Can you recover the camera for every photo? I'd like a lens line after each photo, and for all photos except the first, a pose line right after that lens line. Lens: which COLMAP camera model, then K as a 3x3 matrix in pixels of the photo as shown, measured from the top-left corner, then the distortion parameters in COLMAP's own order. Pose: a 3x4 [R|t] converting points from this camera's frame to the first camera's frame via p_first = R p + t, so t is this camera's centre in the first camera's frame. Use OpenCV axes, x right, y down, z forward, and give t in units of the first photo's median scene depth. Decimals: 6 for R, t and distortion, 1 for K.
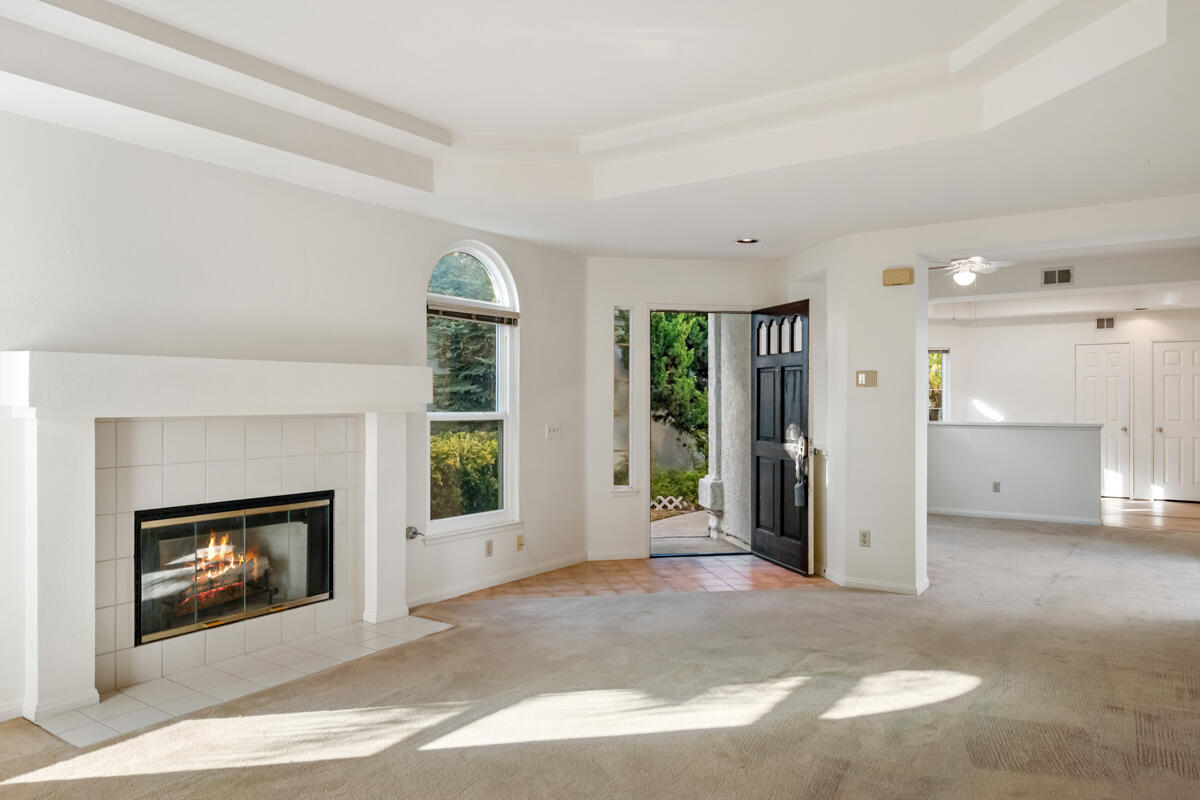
lens RADIAL K [[801.7, 0, 613.6], [0, 801.7, 392.6], [0, 0, 1]] dist [-0.000160, 0.001670]
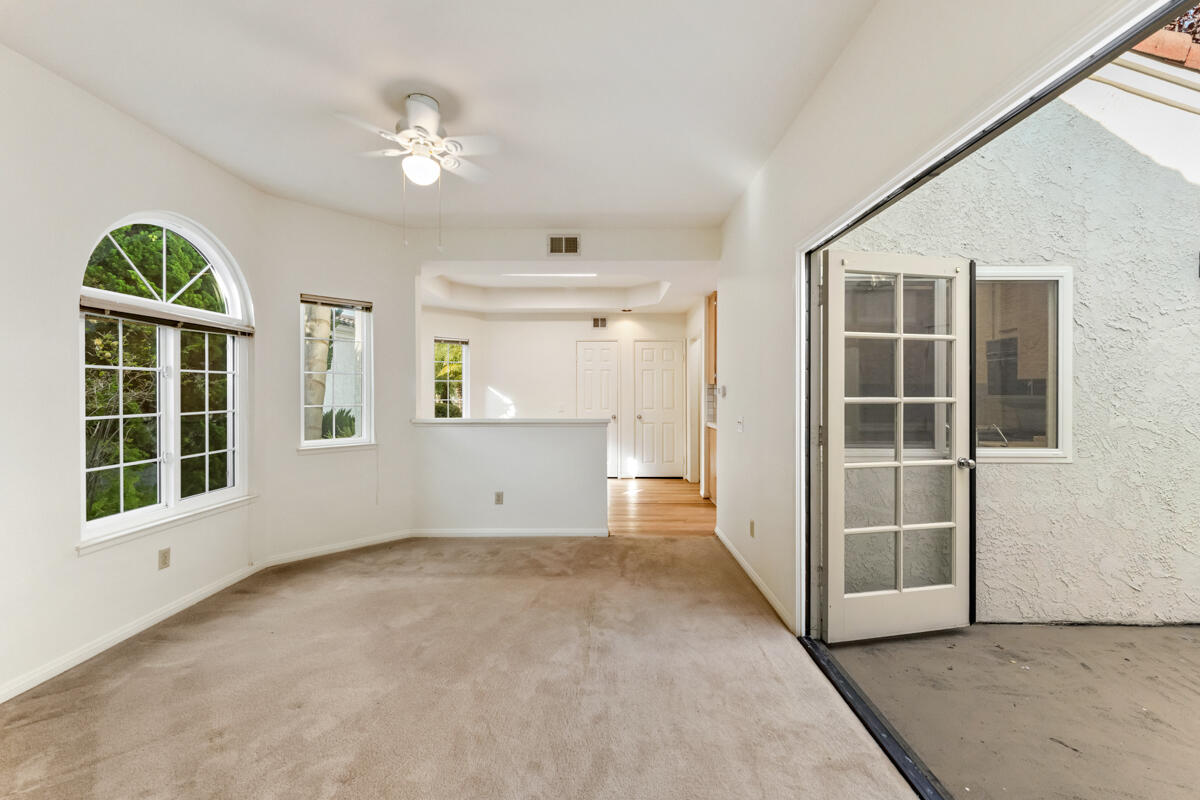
lens RADIAL K [[516.0, 0, 602.7], [0, 516.0, 400.3], [0, 0, 1]] dist [0.000059, 0.000002]
pose [[0.831752, -0.013050, 0.554994, 0.220896], [-0.004966, 0.999509, 0.030944, -0.000083], [-0.555126, -0.028494, 0.831278, 0.406091]]
